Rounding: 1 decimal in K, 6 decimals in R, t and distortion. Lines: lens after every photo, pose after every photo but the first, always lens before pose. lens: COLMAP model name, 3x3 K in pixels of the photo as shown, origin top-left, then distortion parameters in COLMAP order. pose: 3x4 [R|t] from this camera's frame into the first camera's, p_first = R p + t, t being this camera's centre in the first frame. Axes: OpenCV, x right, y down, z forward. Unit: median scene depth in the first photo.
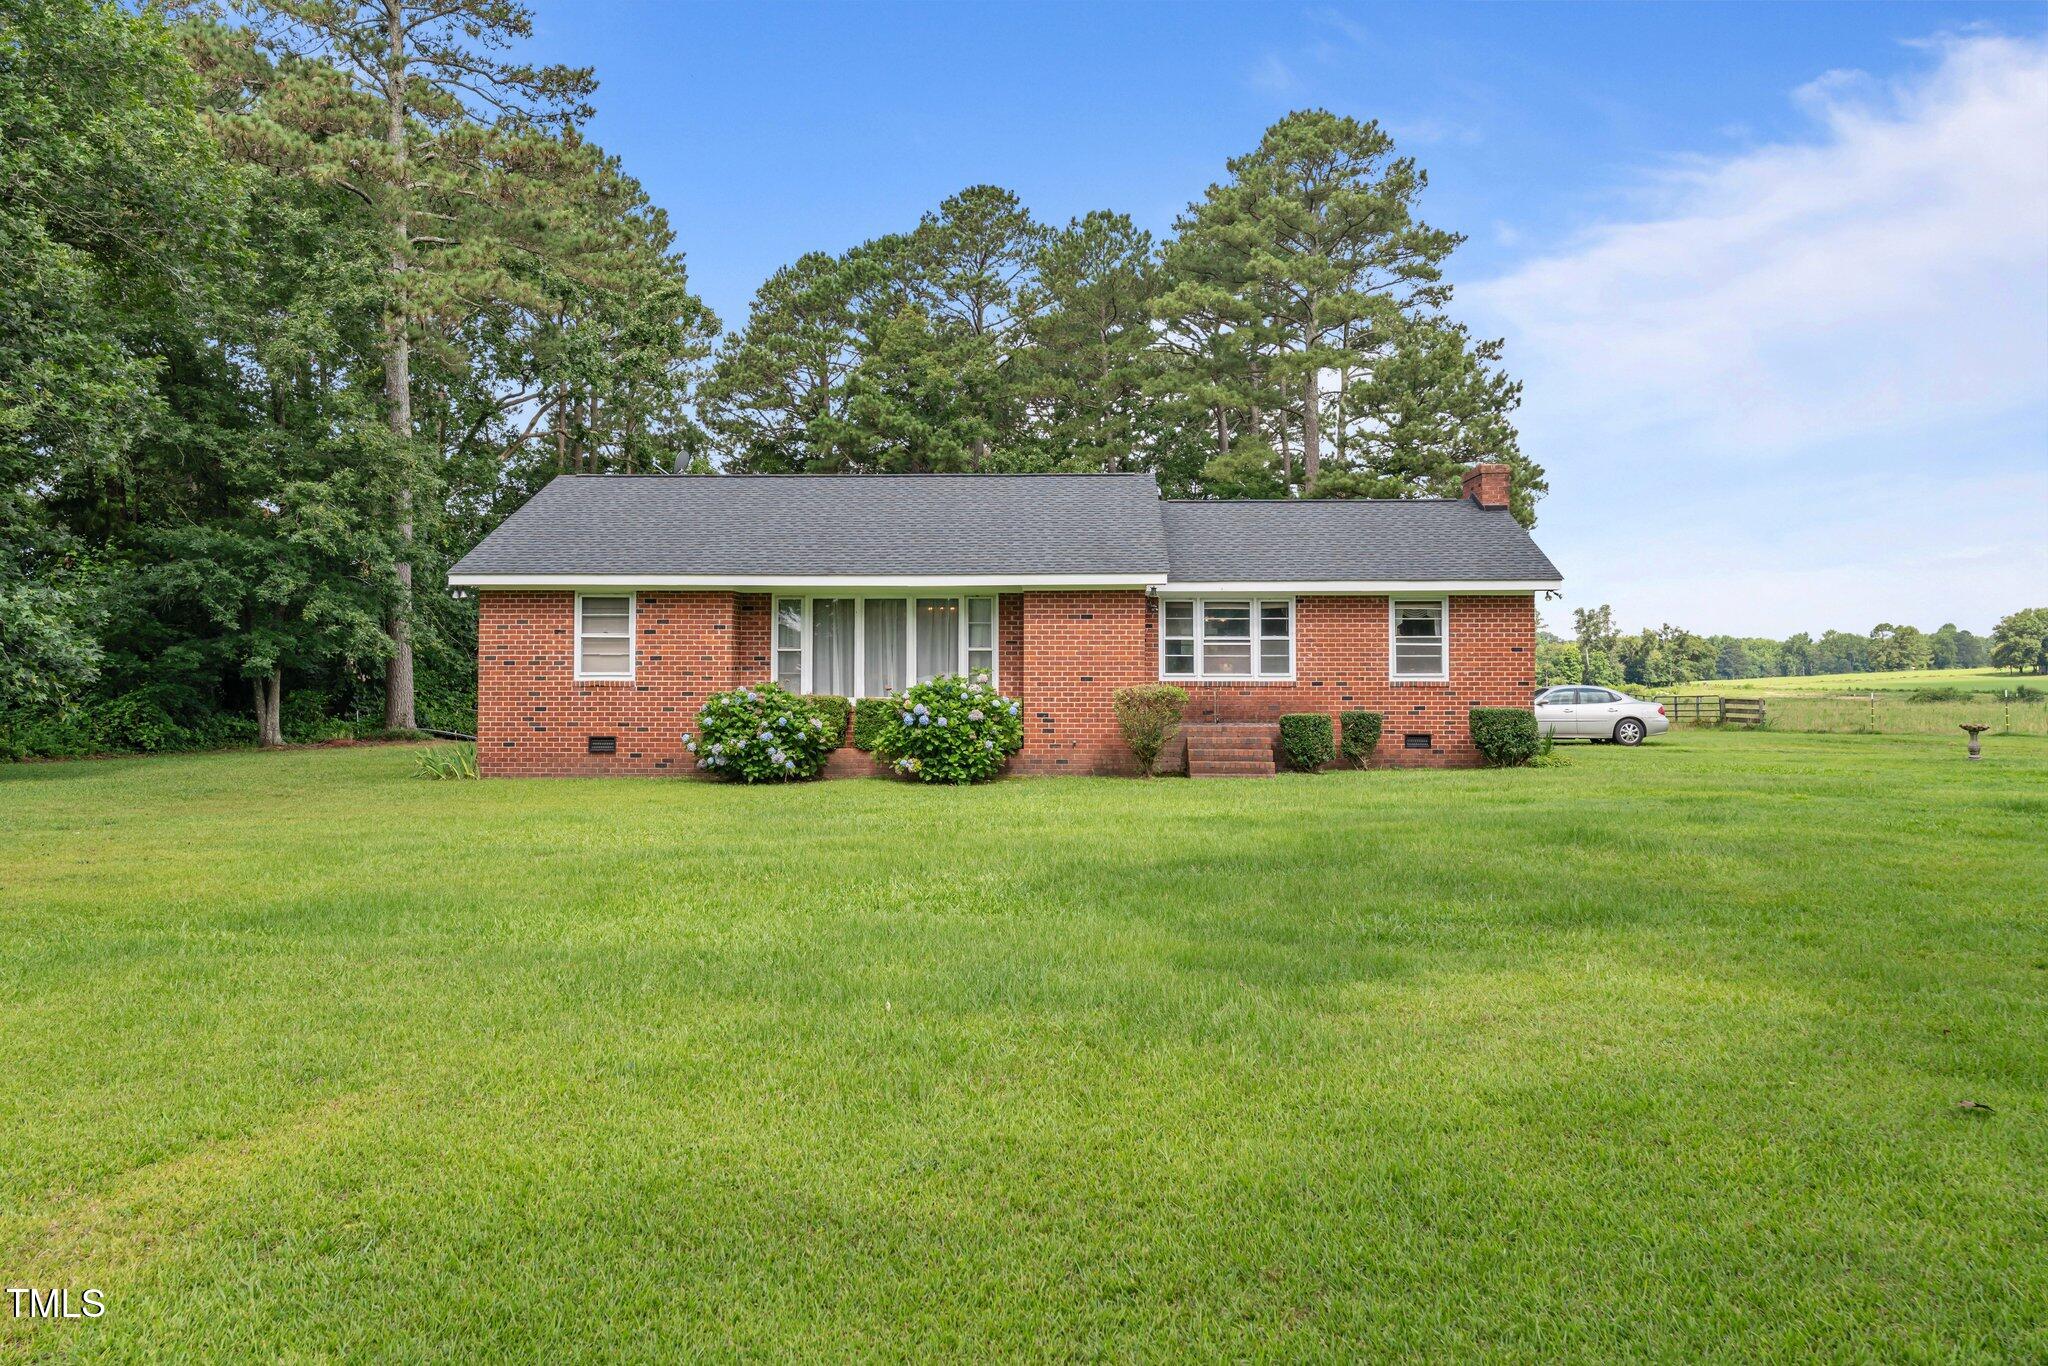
lens RADIAL K [[1578.3, 0, 1024.2], [0, 1578.3, 676.1], [0, 0, 1]] dist [-0.005959, -0.000049]
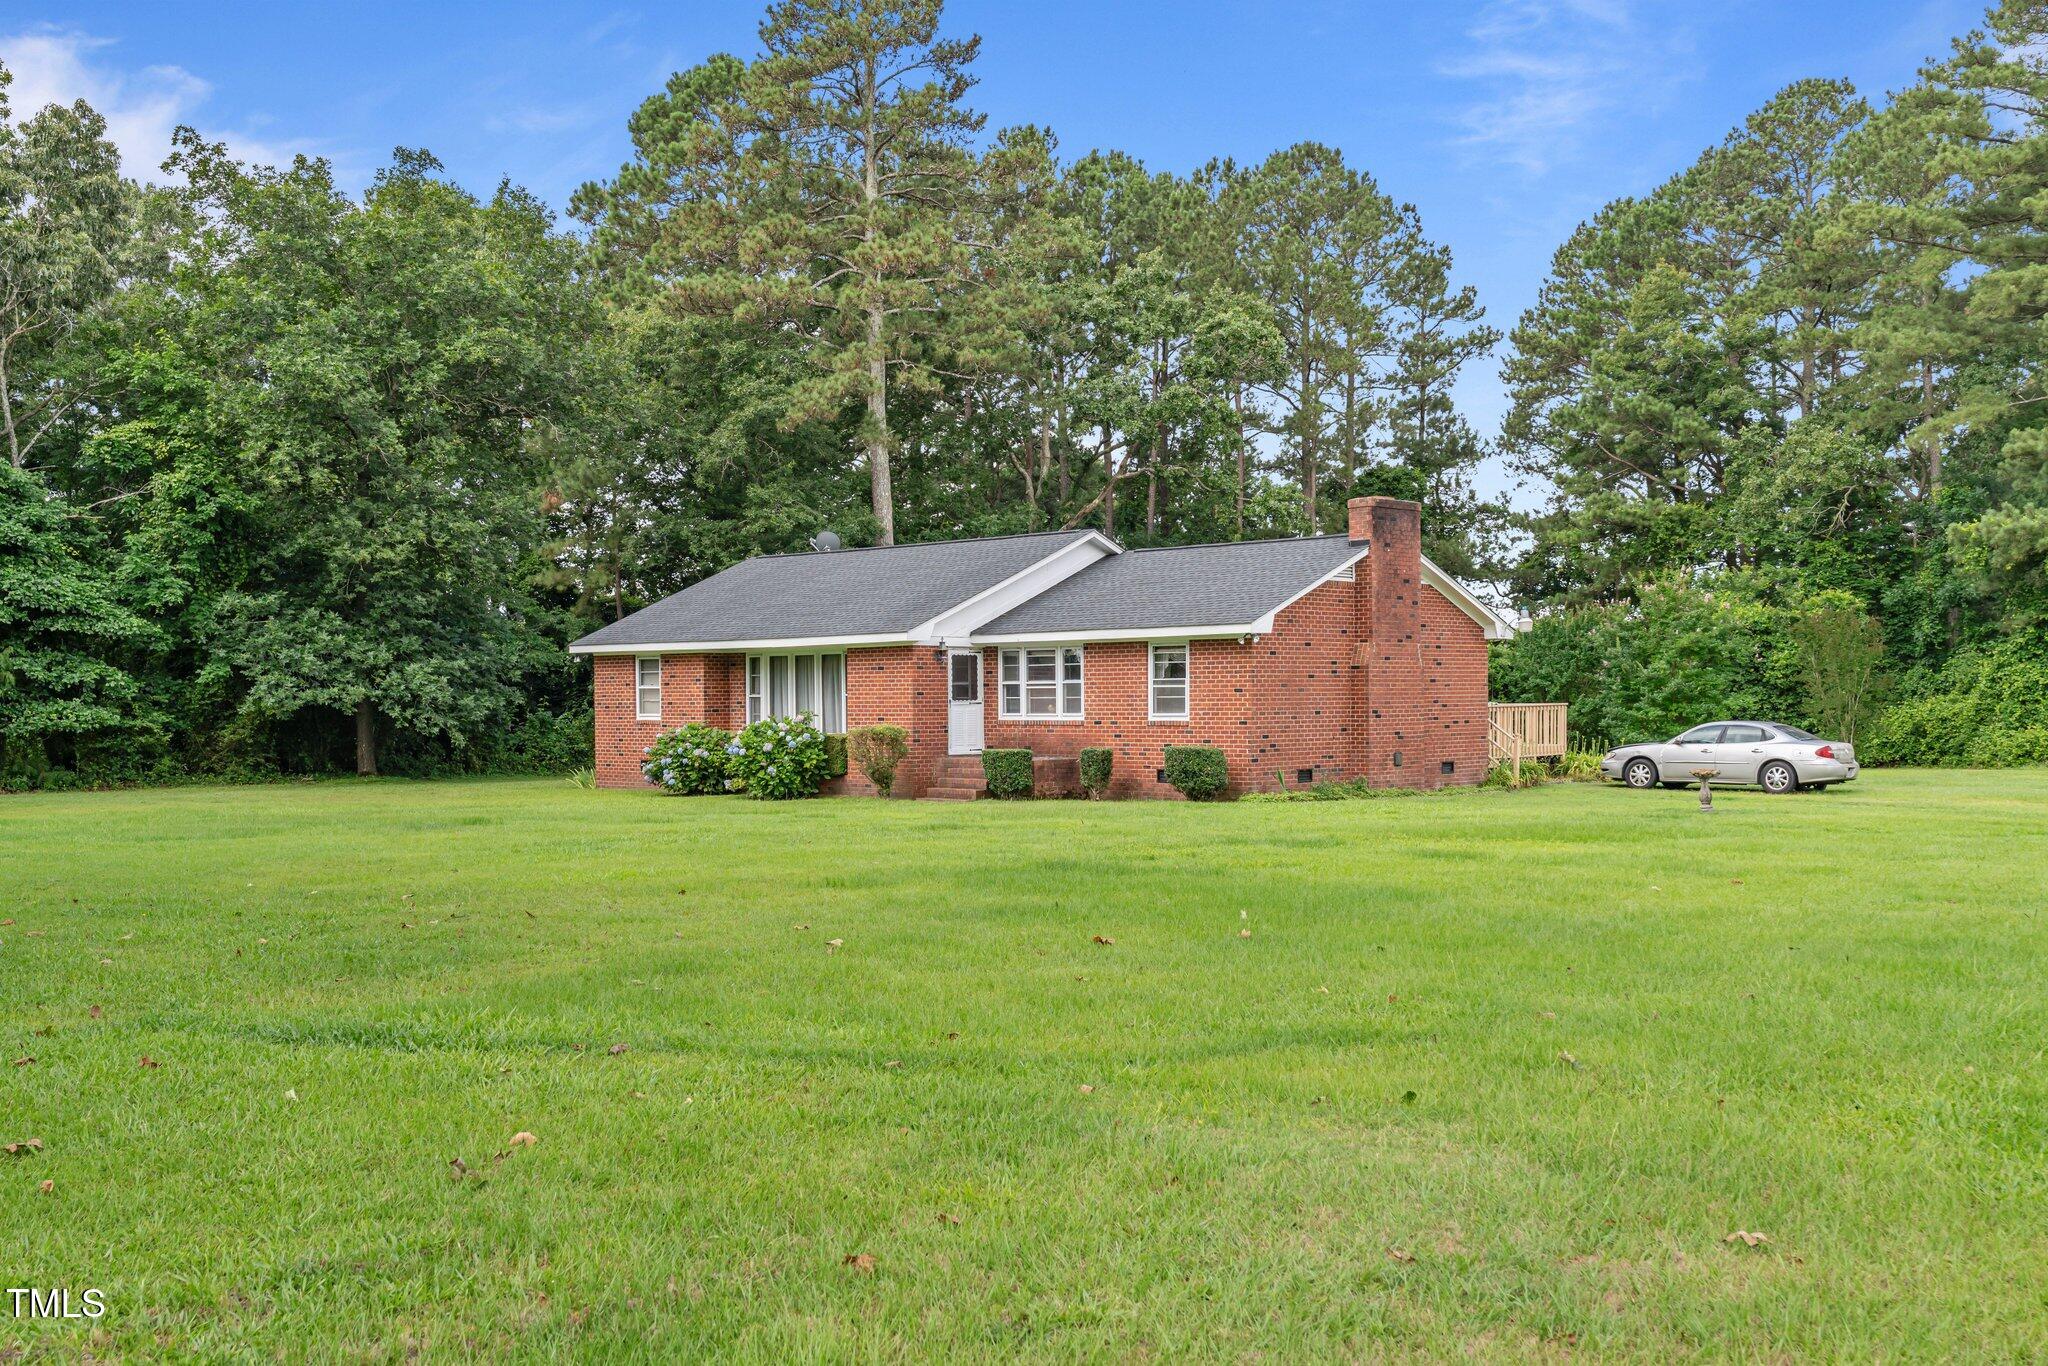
lens RADIAL K [[2080.1, 0, 1023.7], [0, 2080.1, 686.9], [0, 0, 1]] dist [-0.004188, 0.000000]
pose [[0.747611, -0.010263, -0.664058, 1.117399], [0.007109, 0.999947, -0.007451, -0.009655], [0.664099, 0.000850, 0.747644, -0.128363]]
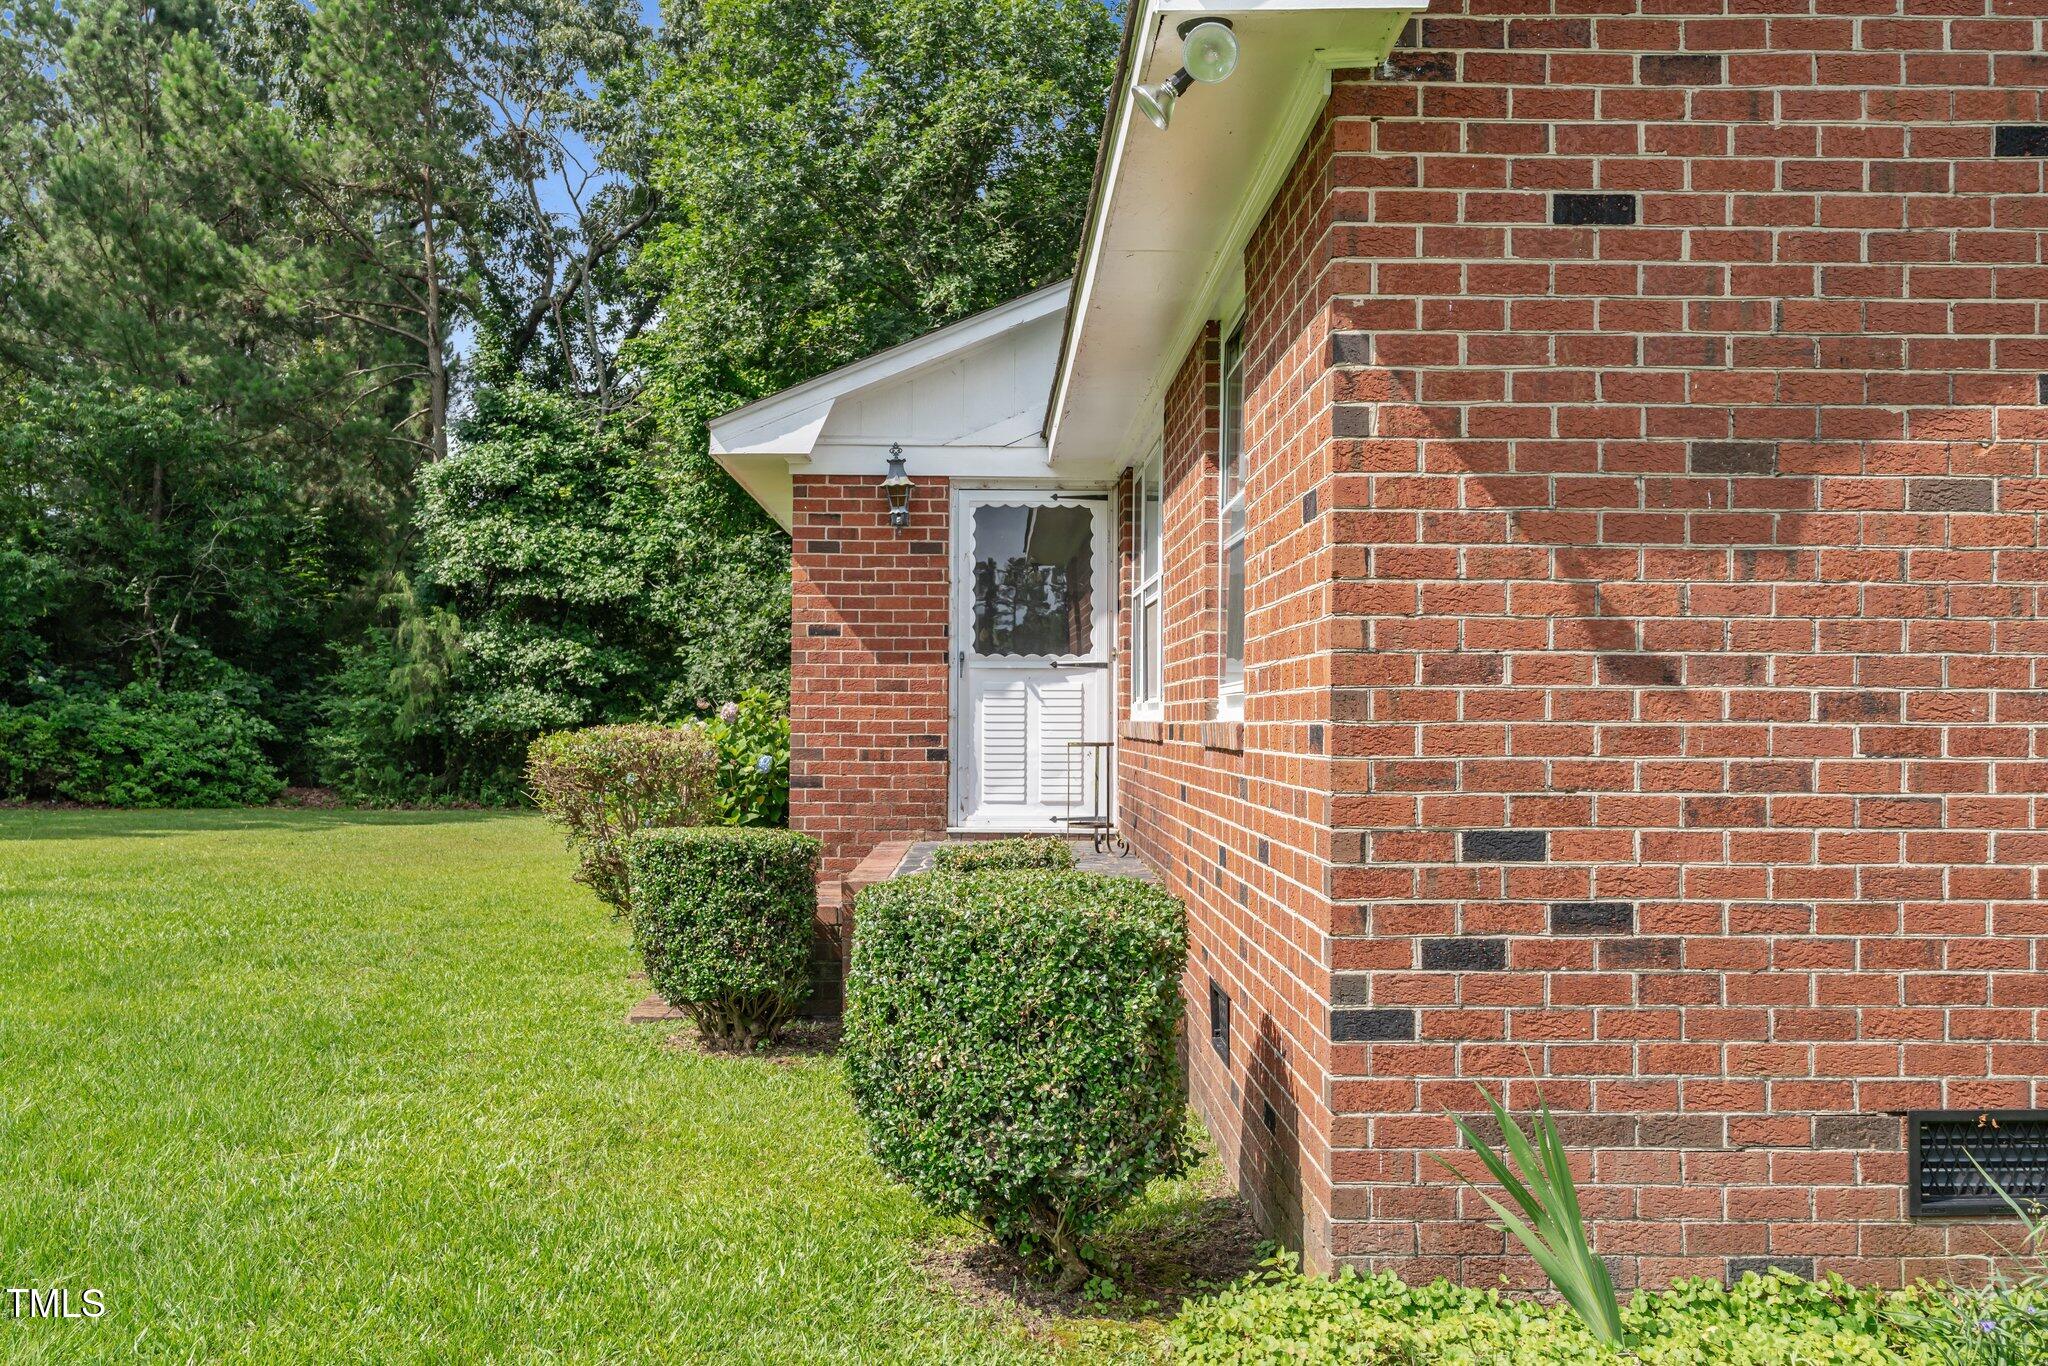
lens RADIAL K [[1828.6, 0, 1015.6], [0, 1828.6, 687.3], [0, 0, 1]] dist [0.010429, 0.006182]
pose [[0.071188, -0.018344, -0.997294, 0.478484], [-0.010931, 0.999756, -0.019169, 0.003573], [0.997403, 0.012266, 0.070970, 0.952144]]
